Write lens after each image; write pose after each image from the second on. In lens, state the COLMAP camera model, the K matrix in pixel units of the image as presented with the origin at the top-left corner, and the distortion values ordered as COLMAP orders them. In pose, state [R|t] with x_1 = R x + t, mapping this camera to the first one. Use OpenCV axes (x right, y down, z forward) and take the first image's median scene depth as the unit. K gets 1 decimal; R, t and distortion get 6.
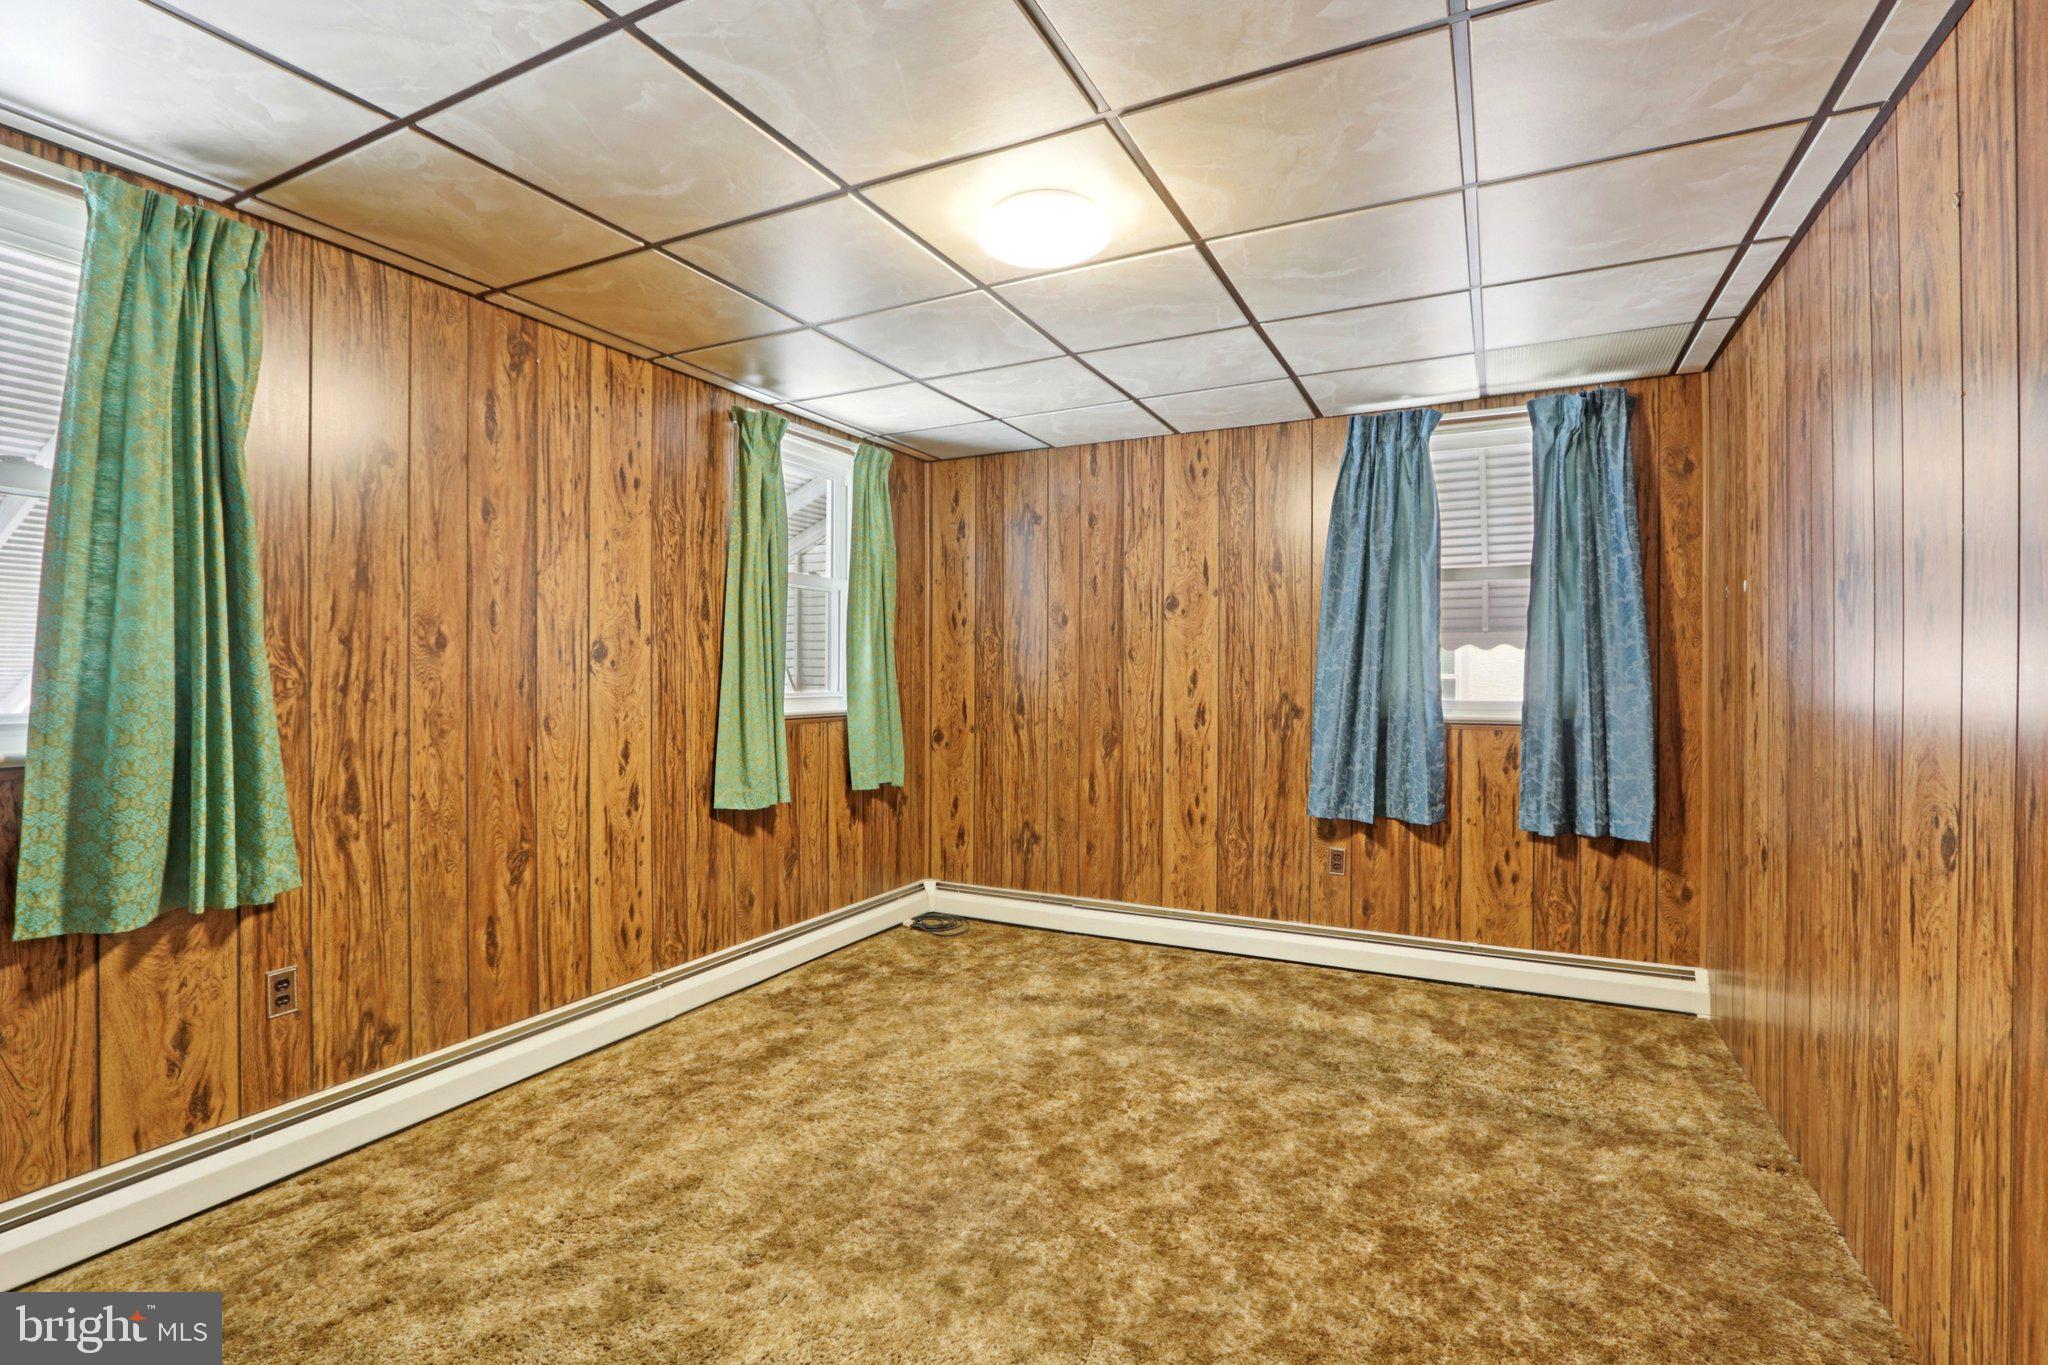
lens RADIAL K [[953.2, 0, 1012.4], [0, 953.2, 676.6], [0, 0, 1]] dist [-0.021234, 0.005014]
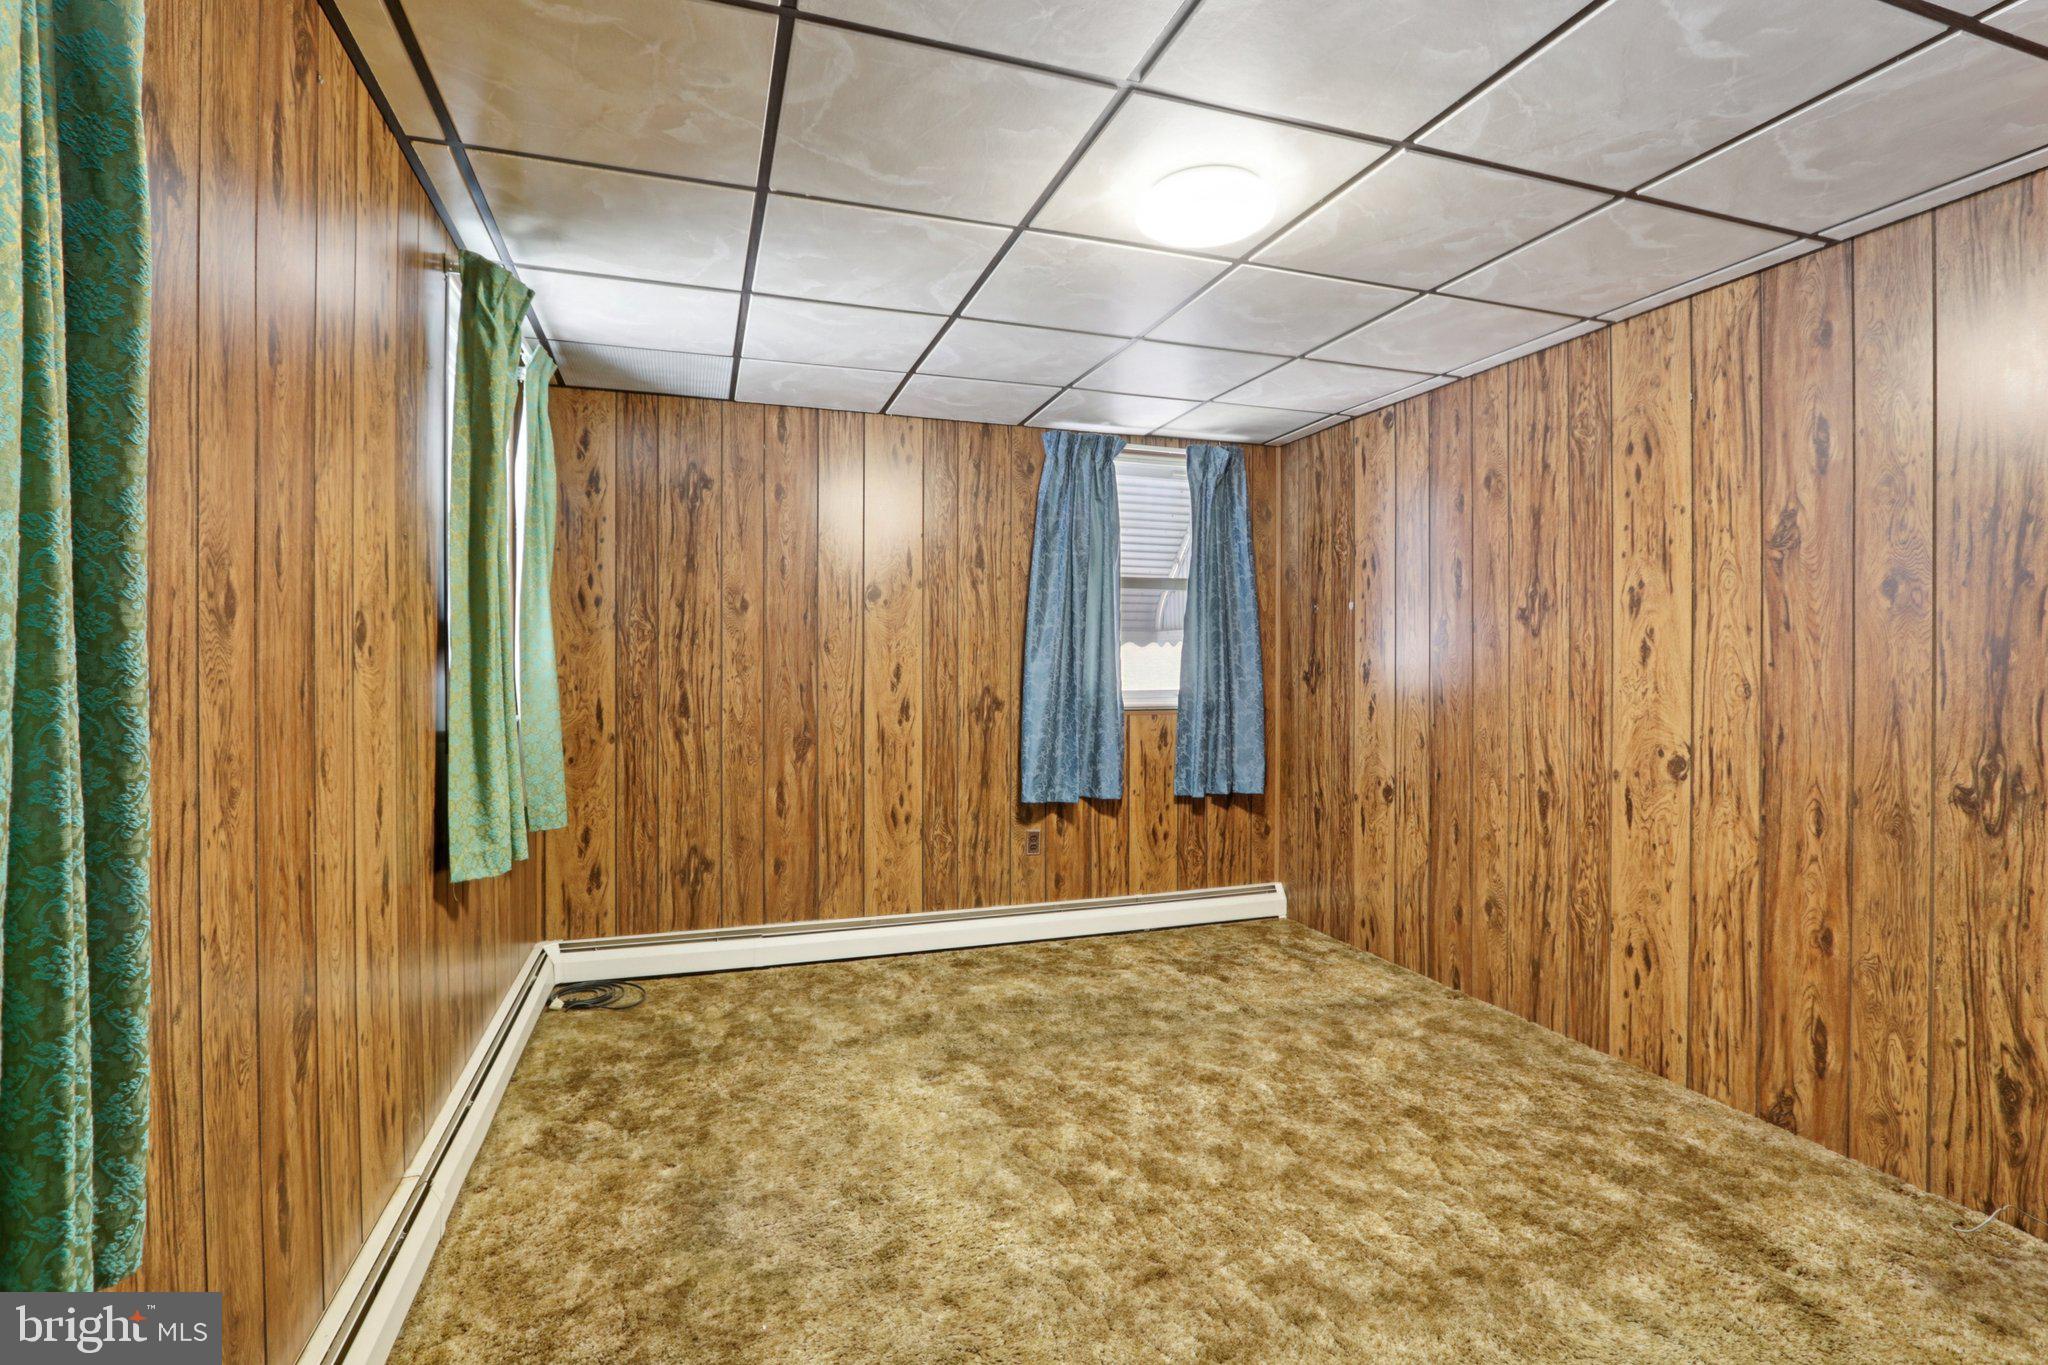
lens RADIAL K [[953.2, 0, 1027.5], [0, 953.2, 674.1], [0, 0, 1]] dist [-0.021234, 0.005014]
pose [[0.695293, -0.006342, 0.718699, -0.569690], [0.002847, 0.999978, 0.006070, -0.002812], [-0.718721, -0.002175, 0.695295, 0.333454]]
